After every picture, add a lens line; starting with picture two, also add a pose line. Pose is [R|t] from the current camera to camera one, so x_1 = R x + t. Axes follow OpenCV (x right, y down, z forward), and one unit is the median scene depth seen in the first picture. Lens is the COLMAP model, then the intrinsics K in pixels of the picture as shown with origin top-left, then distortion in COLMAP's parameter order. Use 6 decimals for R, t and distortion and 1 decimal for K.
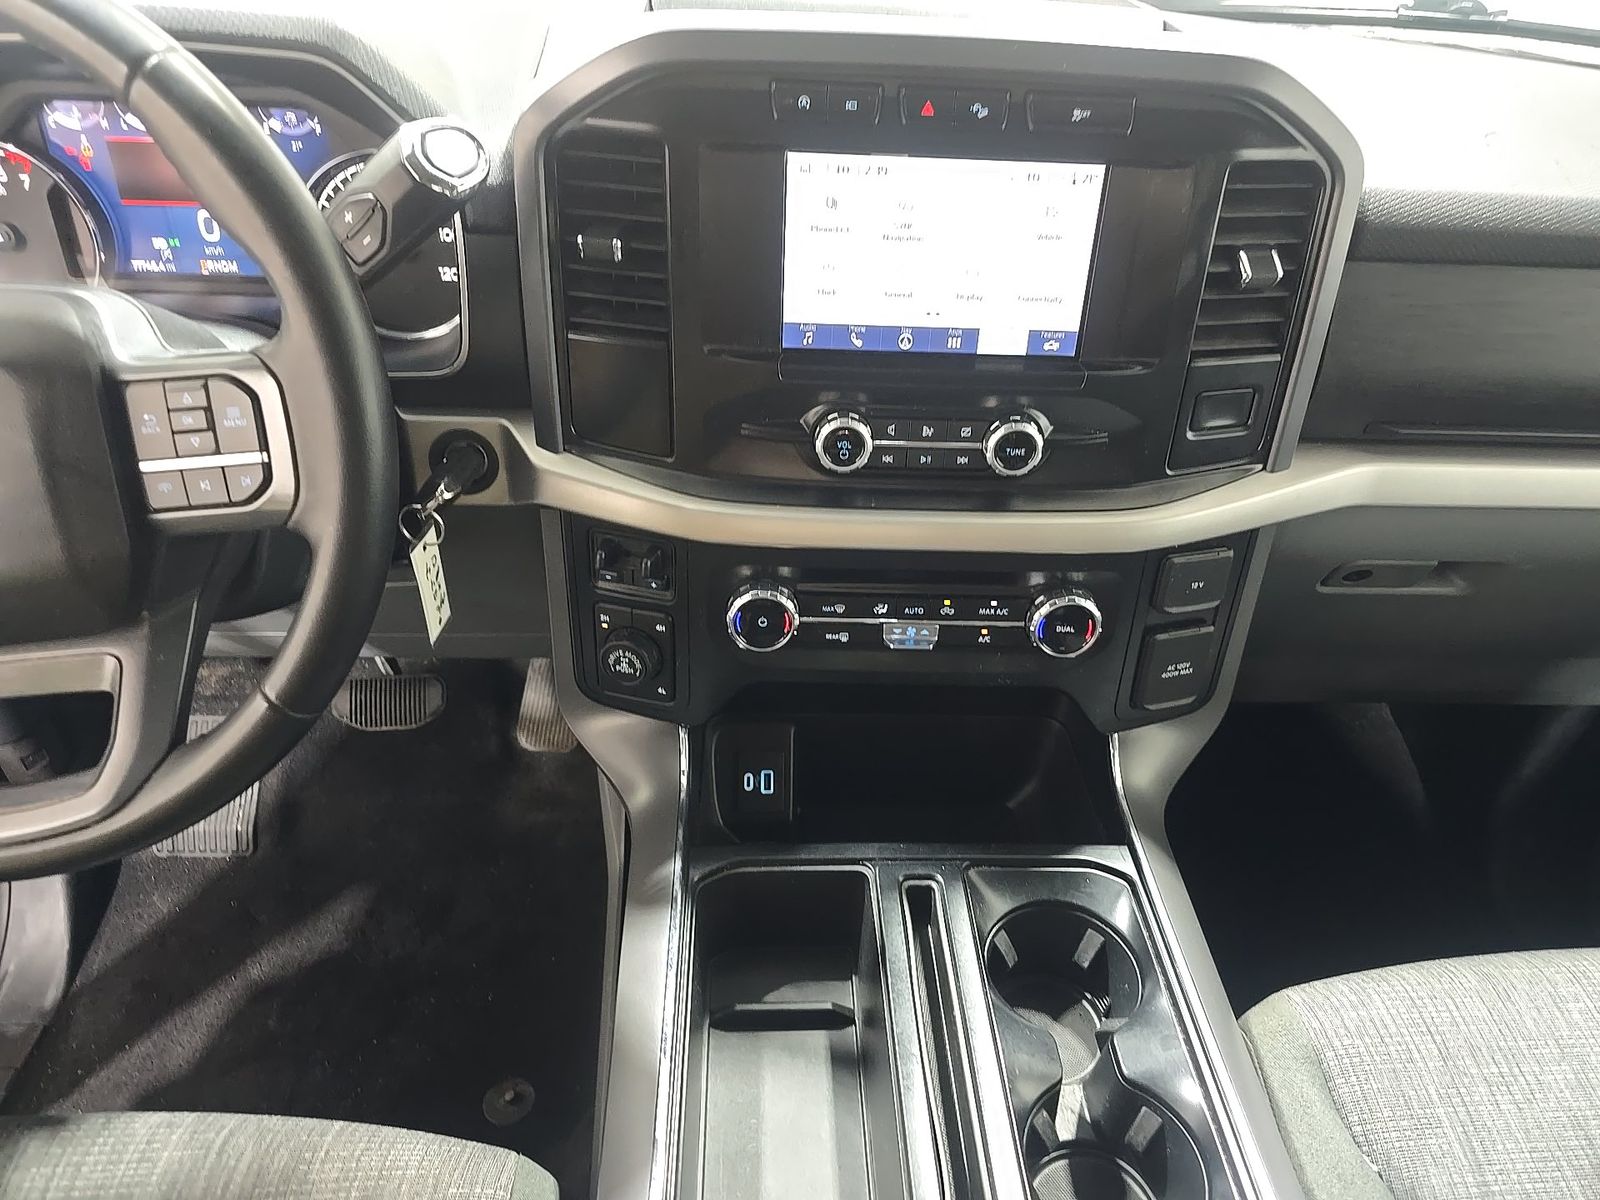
lens RADIAL K [[1110.2, 0, 800.0], [0, 1110.2, 600.0], [0, 0, 1]] dist [0.020012, -0.005171]
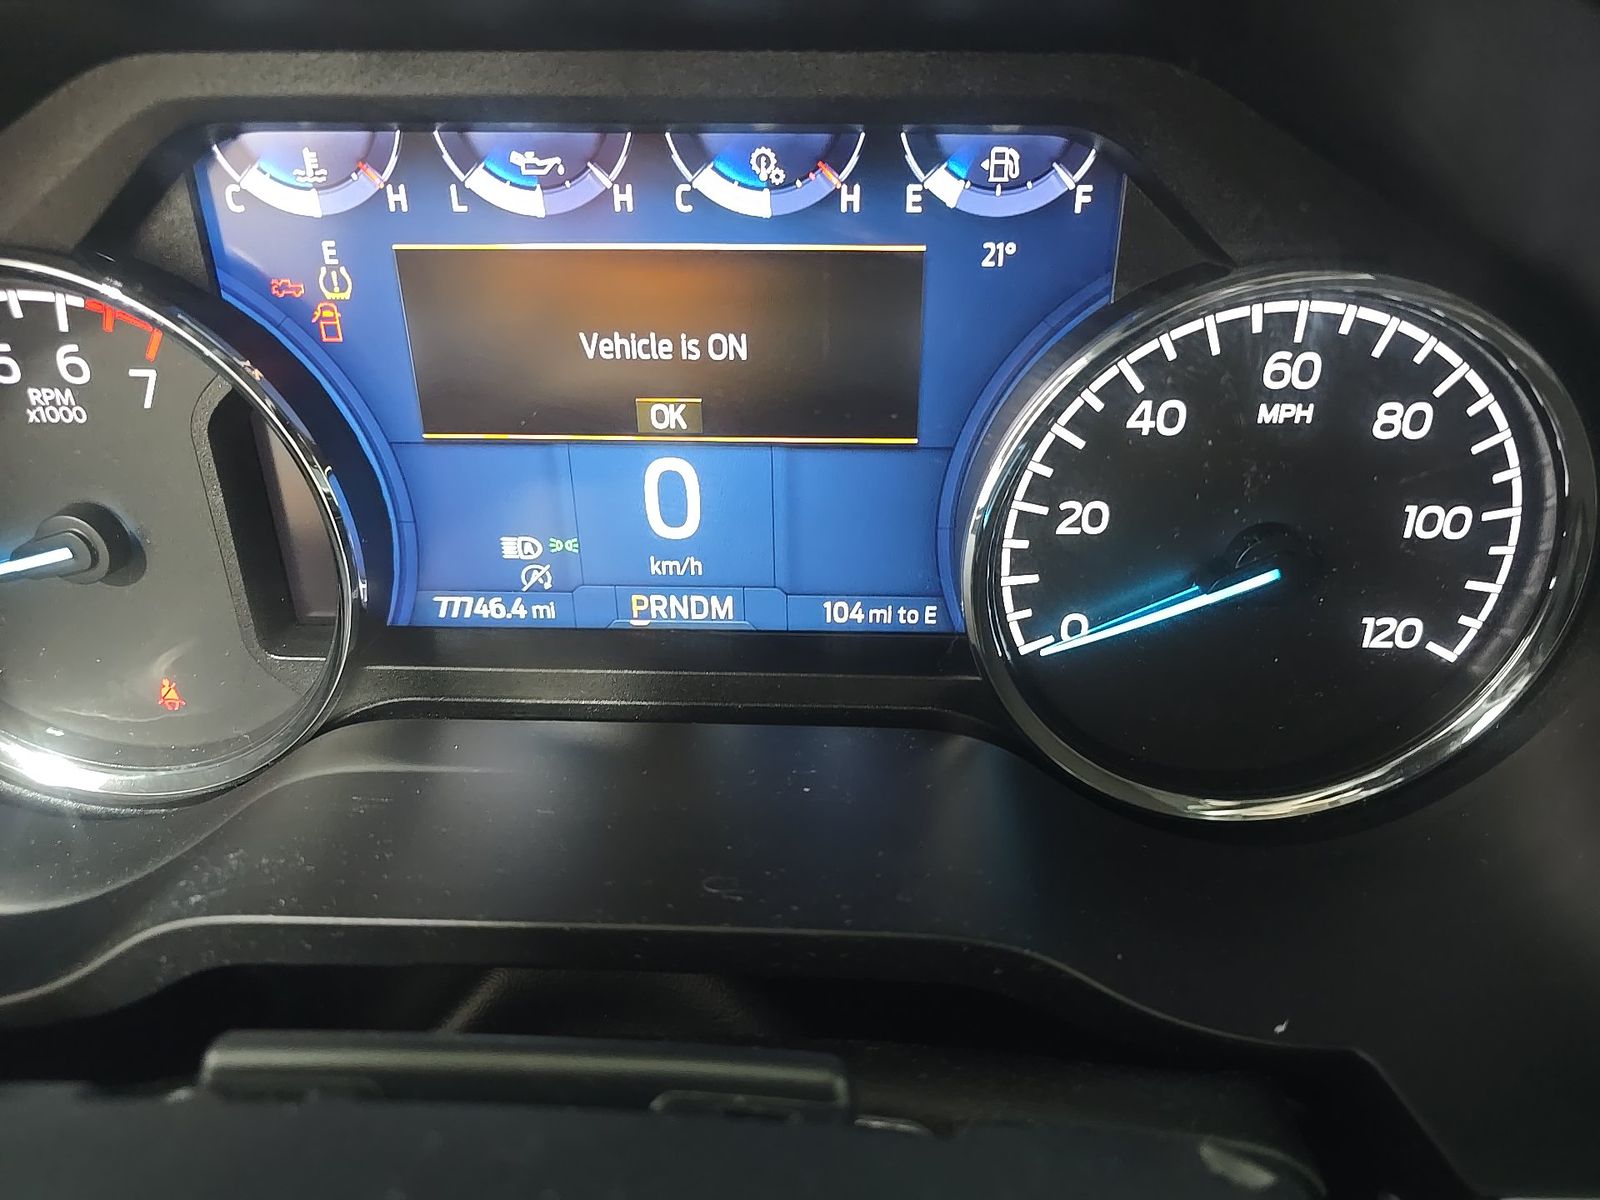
lens RADIAL K [[1180.1, 0, 819.0], [0, 1180.1, 601.9], [0, 0, 1]] dist [-0.015314, 0.002312]
pose [[0.995791, 0.012233, -0.090832, -0.470280], [-0.015786, 0.999134, -0.038503, -0.301685], [0.090282, 0.039775, 0.995122, 0.689450]]
